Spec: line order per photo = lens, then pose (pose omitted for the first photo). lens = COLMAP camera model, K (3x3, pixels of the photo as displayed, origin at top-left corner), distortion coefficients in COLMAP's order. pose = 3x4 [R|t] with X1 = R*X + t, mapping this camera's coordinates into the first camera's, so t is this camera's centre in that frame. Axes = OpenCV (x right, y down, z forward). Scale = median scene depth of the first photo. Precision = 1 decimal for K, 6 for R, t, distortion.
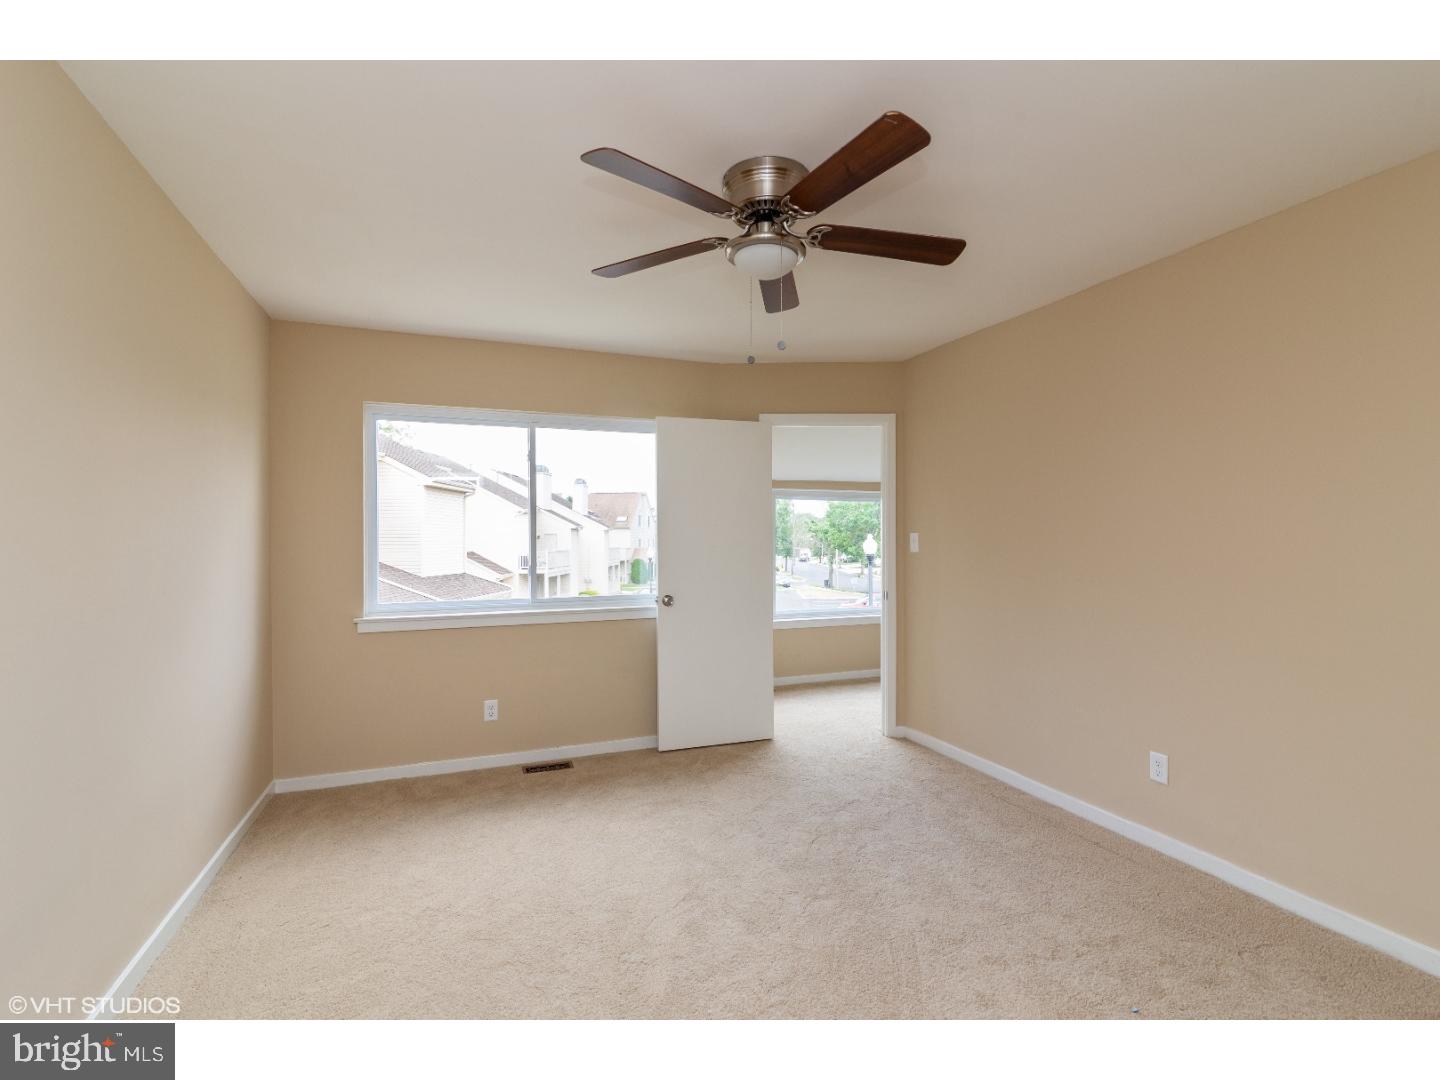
lens RADIAL K [[652.2, 0, 722.2], [0, 652.2, 538.7], [0, 0, 1]] dist [-0.000622, -0.000023]
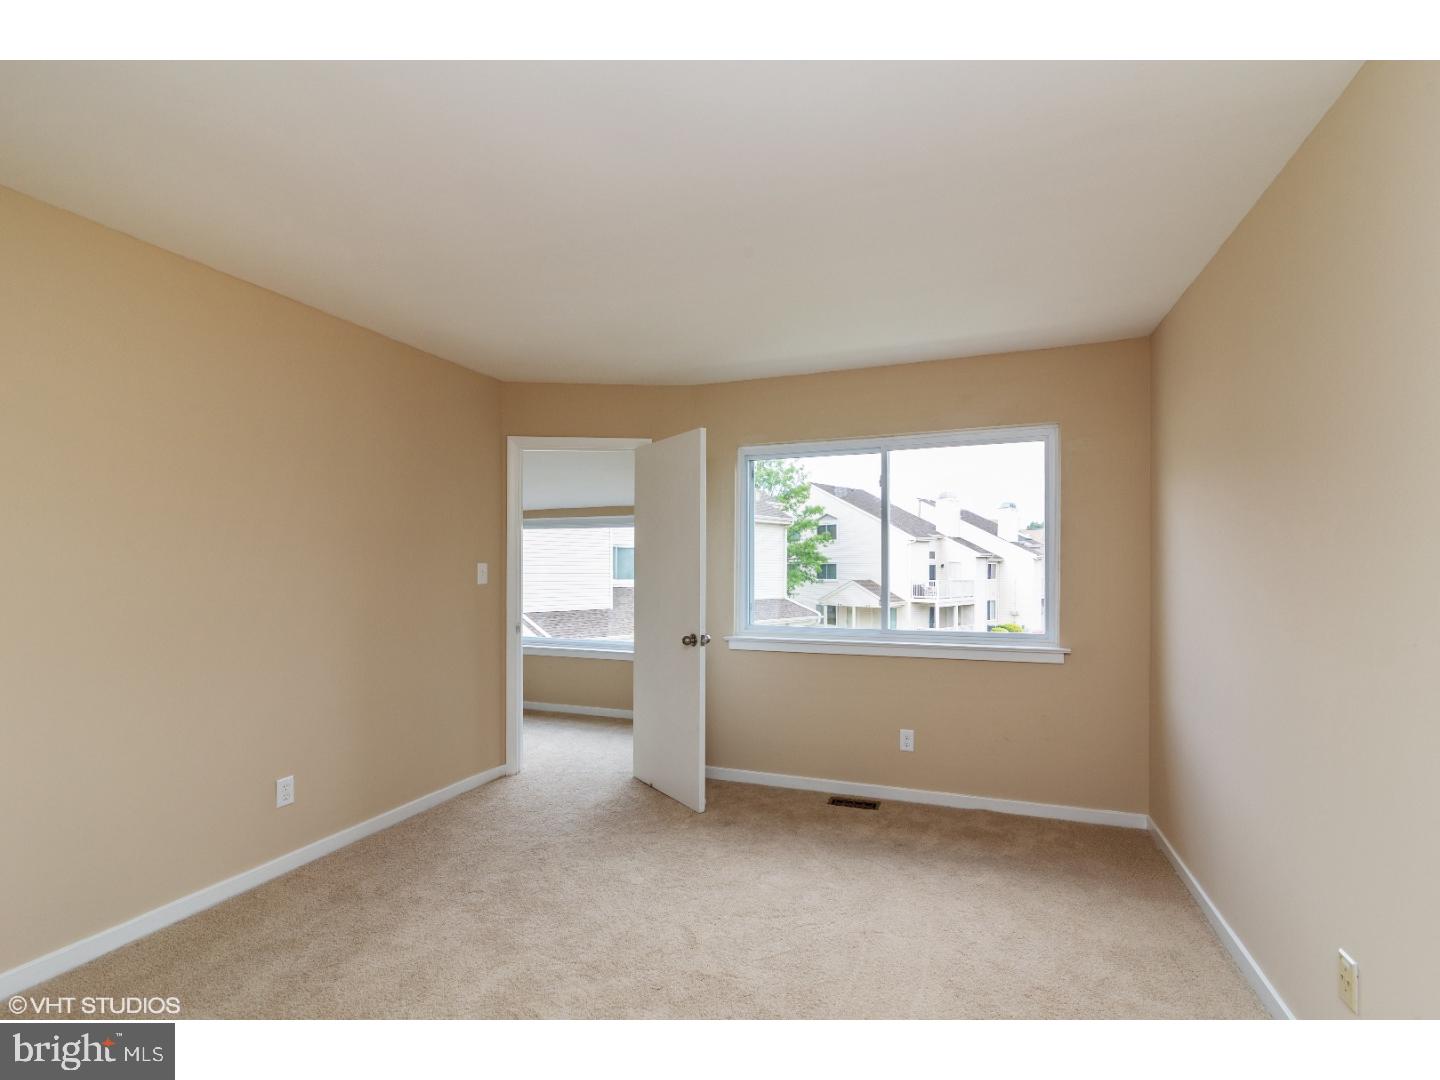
lens RADIAL K [[684.1, 0, 719.3], [0, 684.1, 571.4], [0, 0, 1]] dist [0.001675, 0.000760]
pose [[0.739034, 0.000160, -0.673668, 0.209013], [0.005035, 0.999971, 0.005761, 0.000208], [0.673649, -0.007650, 0.739012, 0.080548]]
